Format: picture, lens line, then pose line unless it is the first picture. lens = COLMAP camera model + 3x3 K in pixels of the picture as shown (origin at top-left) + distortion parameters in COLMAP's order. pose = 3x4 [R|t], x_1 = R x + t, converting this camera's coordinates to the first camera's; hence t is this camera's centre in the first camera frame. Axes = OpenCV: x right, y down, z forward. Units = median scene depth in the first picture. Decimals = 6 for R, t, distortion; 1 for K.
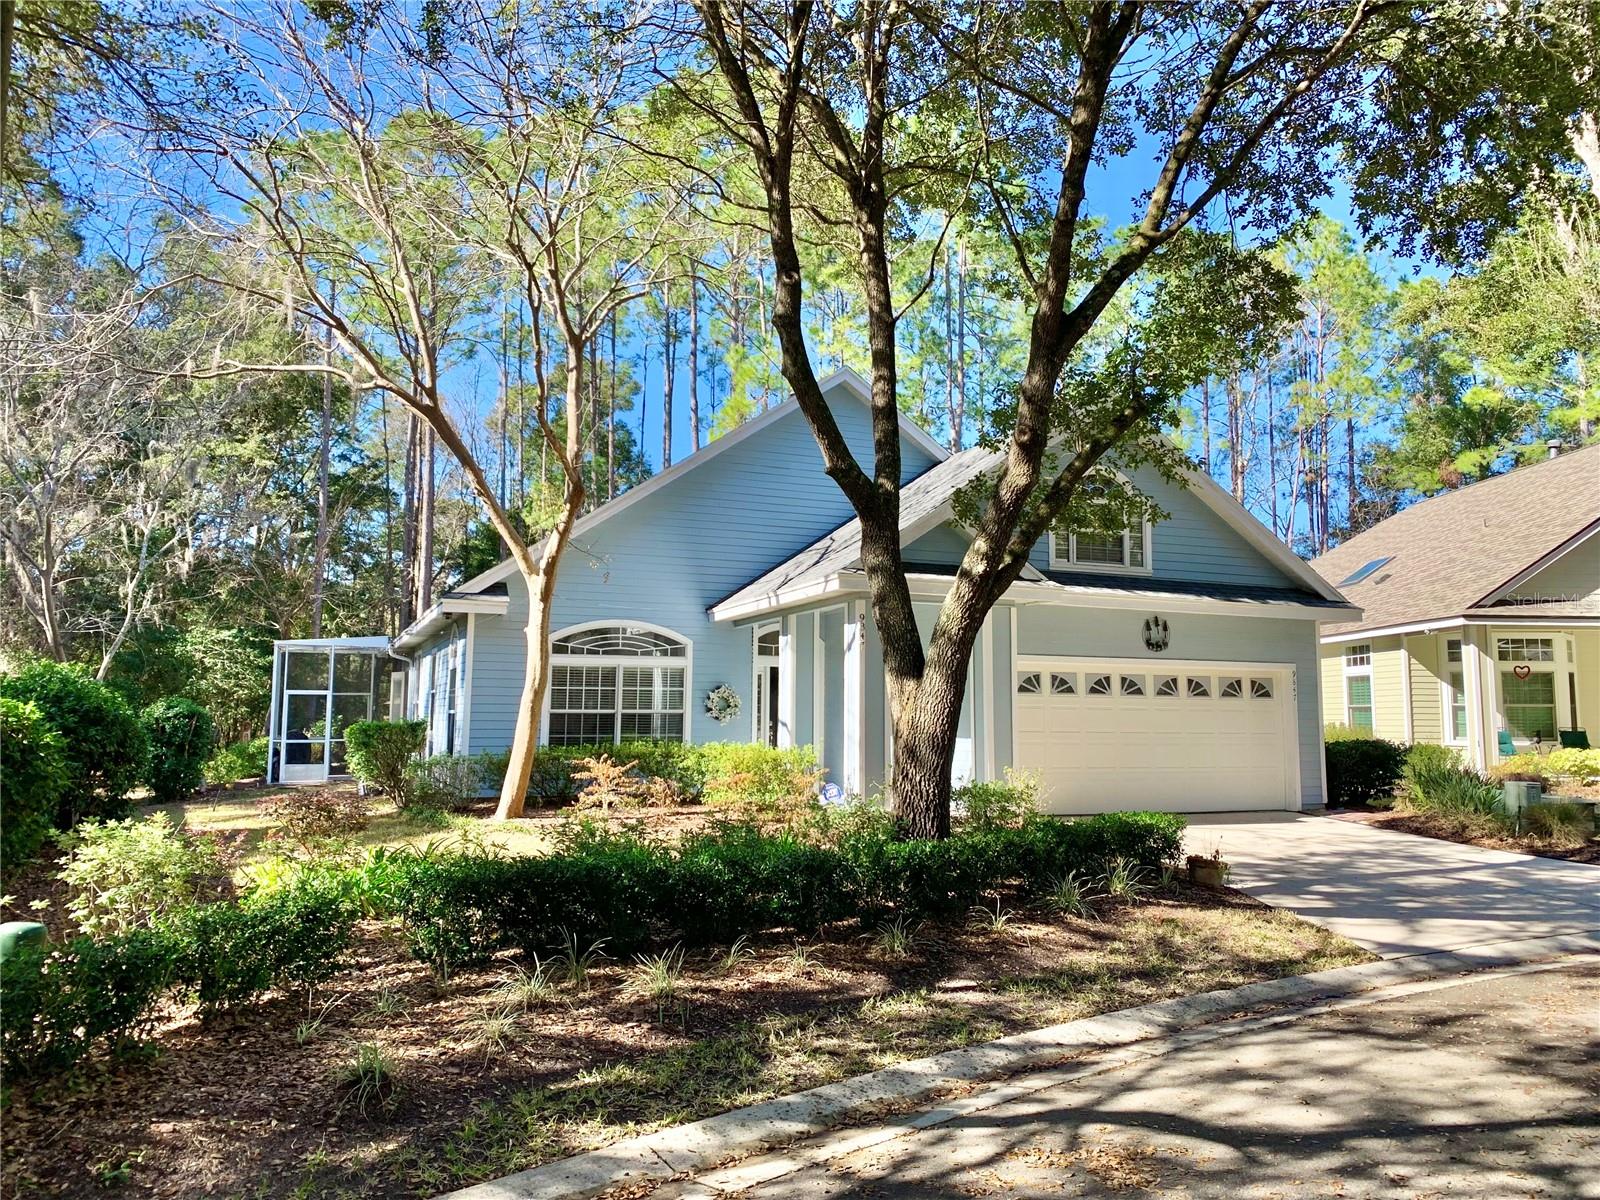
lens RADIAL K [[1235.4, 0, 807.4], [0, 1235.4, 579.7], [0, 0, 1]] dist [0.129669, -0.262482]
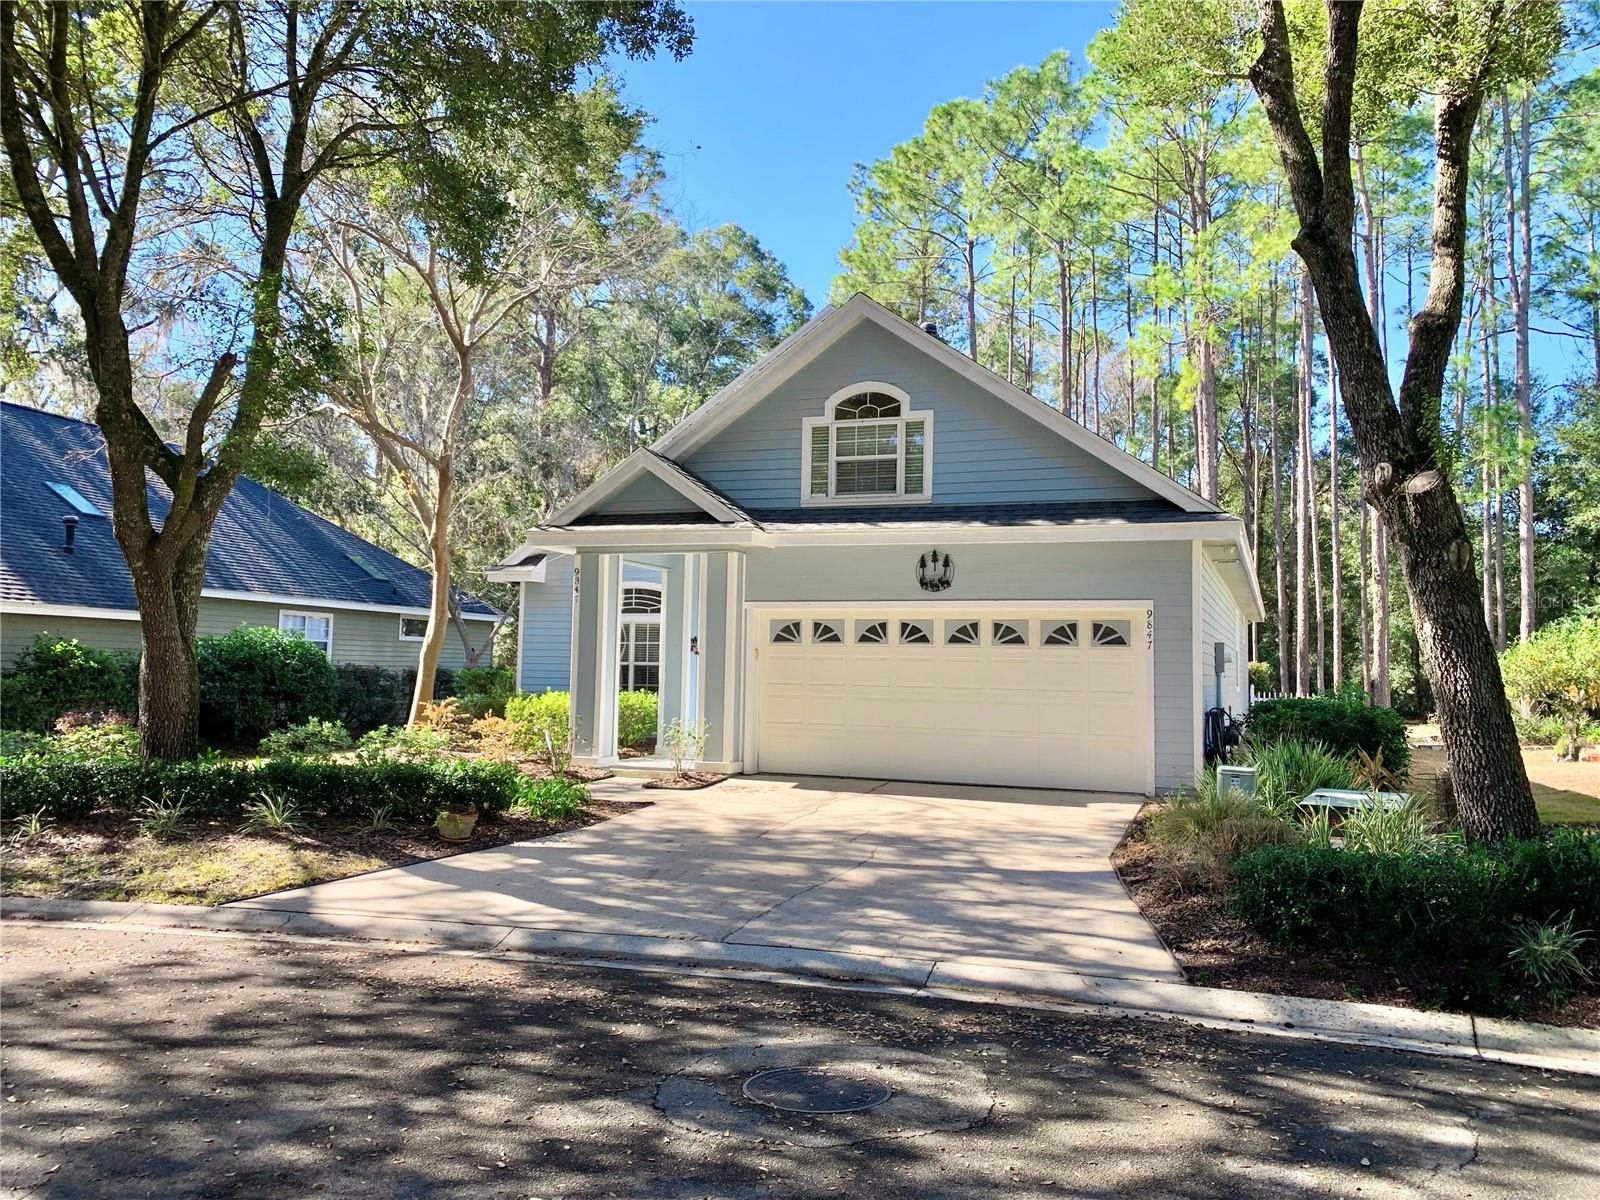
lens RADIAL K [[1235.4, 0, 807.4], [0, 1235.4, 579.7], [0, 0, 1]] dist [0.129669, -0.262482]
pose [[0.724976, -0.044665, -0.687324, 0.770403], [0.064785, 0.997893, 0.003487, 0.039631], [0.685720, -0.047056, 0.726342, 0.321717]]
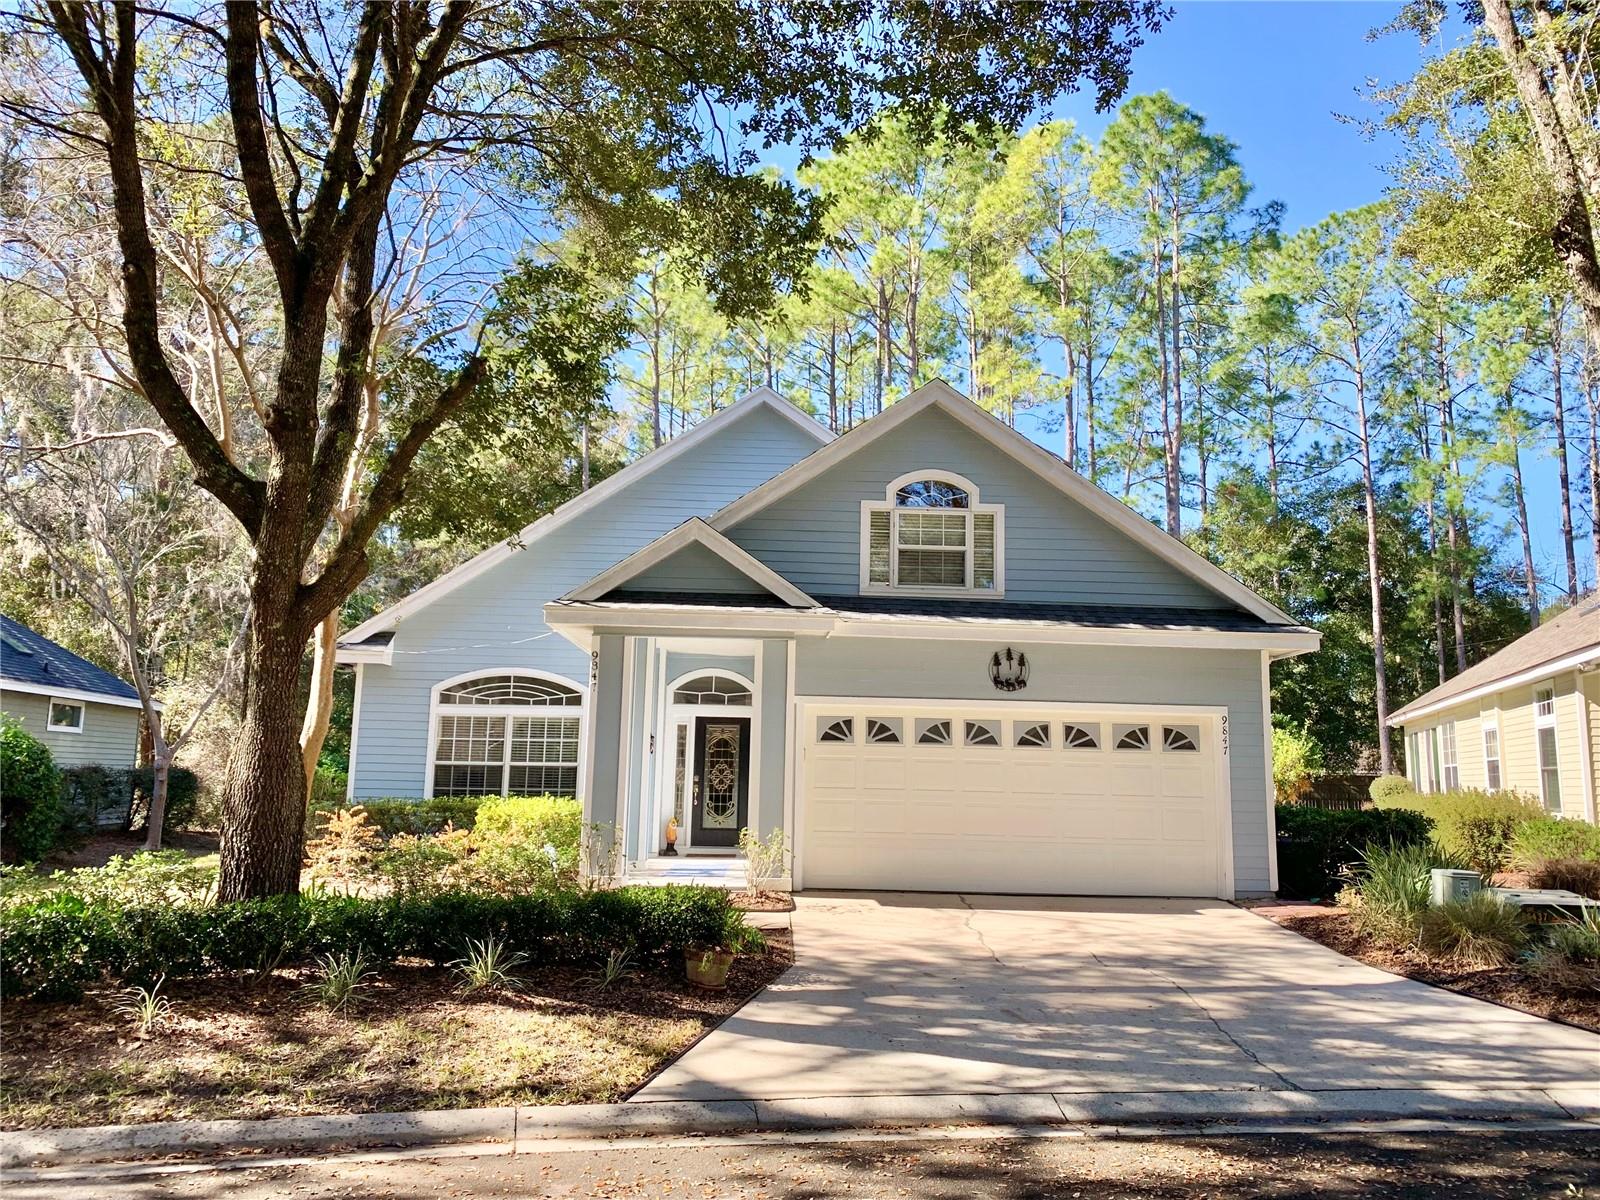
lens RADIAL K [[1235.4, 0, 807.4], [0, 1235.4, 579.7], [0, 0, 1]] dist [0.129669, -0.262482]
pose [[0.935817, -0.044092, -0.349718, 0.429814], [0.026002, 0.998078, -0.056255, 0.026107], [0.351527, 0.043551, 0.935164, 0.186874]]
